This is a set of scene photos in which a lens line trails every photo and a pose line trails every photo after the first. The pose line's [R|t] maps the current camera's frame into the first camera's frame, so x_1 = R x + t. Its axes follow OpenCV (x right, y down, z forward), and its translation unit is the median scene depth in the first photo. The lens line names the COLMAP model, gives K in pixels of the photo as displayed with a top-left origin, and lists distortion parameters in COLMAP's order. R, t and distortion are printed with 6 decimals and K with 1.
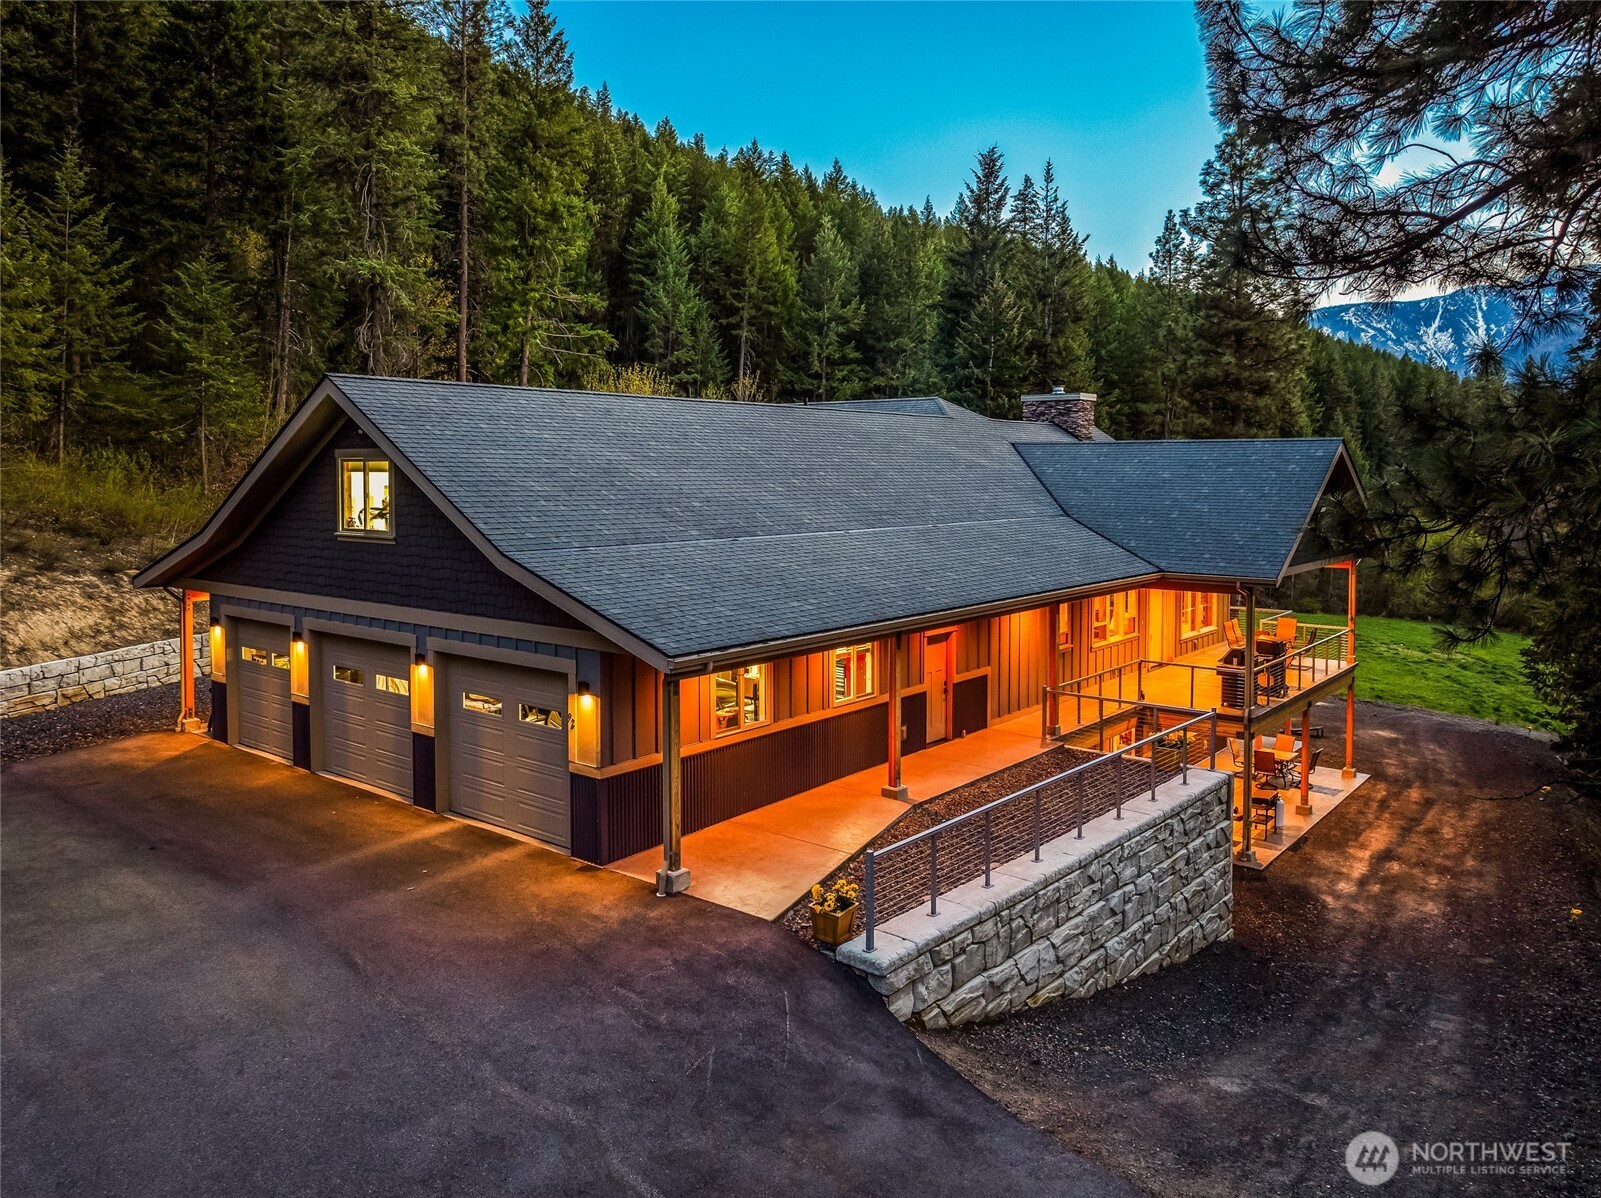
lens RADIAL K [[1141.2, 0, 803.0], [0, 1141.2, 590.1], [0, 0, 1]] dist [-0.026850, 0.009656]
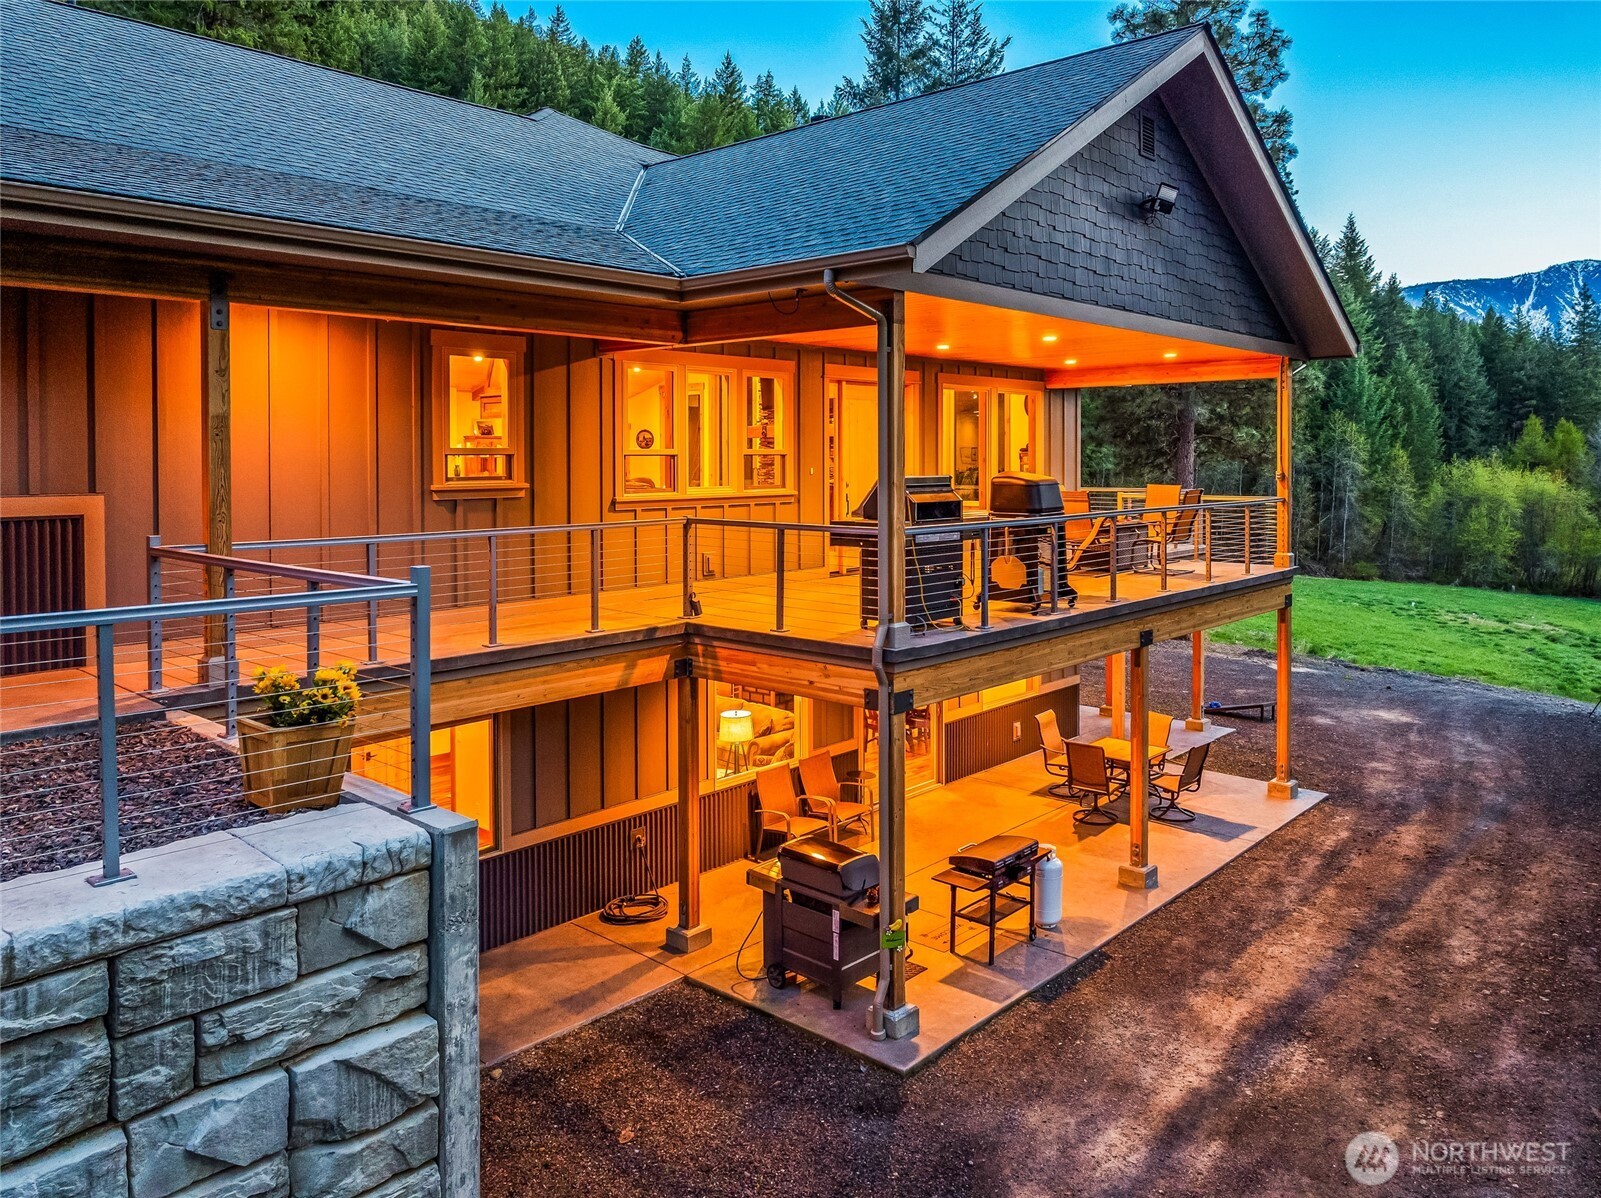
lens RADIAL K [[1141.2, 0, 807.8], [0, 1141.2, 554.5], [0, 0, 1]] dist [-0.026850, 0.009656]
pose [[0.998137, 0.000100, -0.061015, 0.303902], [-0.001413, 0.999769, -0.021469, 0.069149], [0.060999, 0.021515, 0.997906, 0.487849]]
